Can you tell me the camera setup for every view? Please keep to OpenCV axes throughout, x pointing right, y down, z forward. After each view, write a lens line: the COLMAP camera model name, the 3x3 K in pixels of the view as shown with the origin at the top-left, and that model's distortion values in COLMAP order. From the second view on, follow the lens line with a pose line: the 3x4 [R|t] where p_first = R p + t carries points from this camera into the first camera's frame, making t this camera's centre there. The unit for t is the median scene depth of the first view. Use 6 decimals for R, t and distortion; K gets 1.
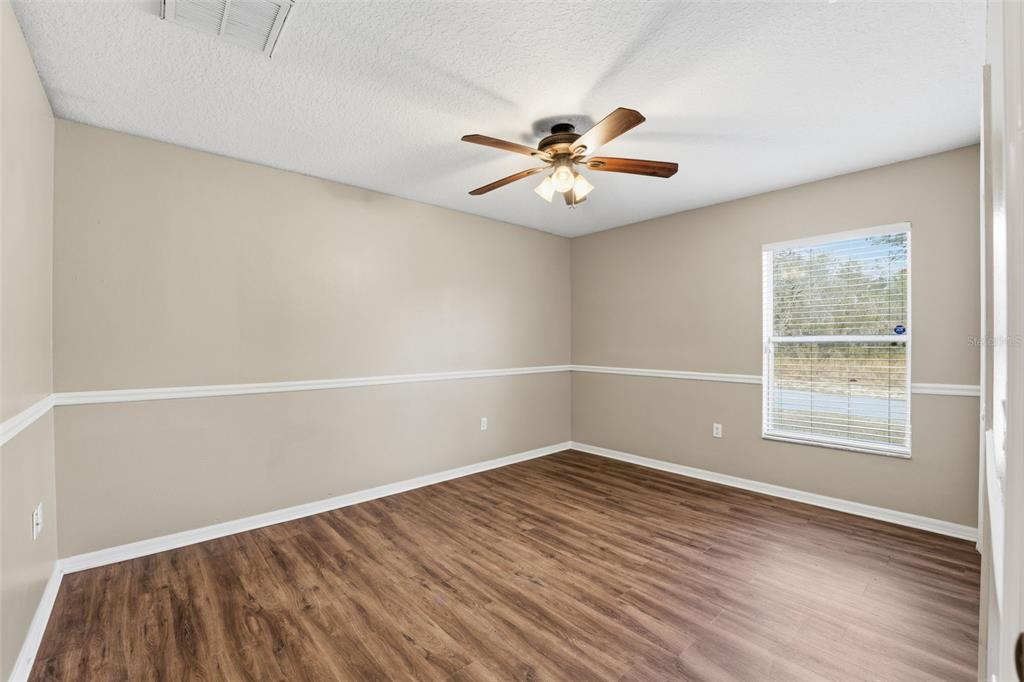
lens RADIAL K [[397.1, 0, 511.9], [0, 397.1, 341.9], [0, 0, 1]] dist [-0.014597, -0.000203]
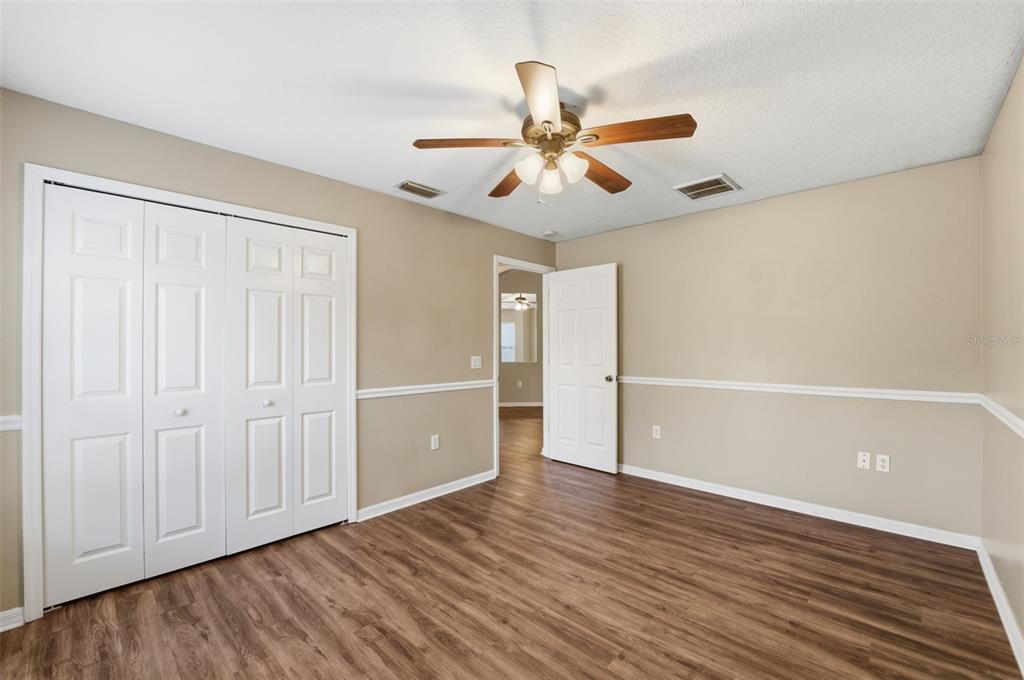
lens RADIAL K [[397.1, 0, 510.0], [0, 397.1, 344.7], [0, 0, 1]] dist [-0.014597, -0.000203]
pose [[-0.995979, 0.003859, -0.089503, 0.309415], [0.004110, 0.999988, -0.002626, -0.015631], [0.089492, -0.002983, -0.995983, 1.912842]]
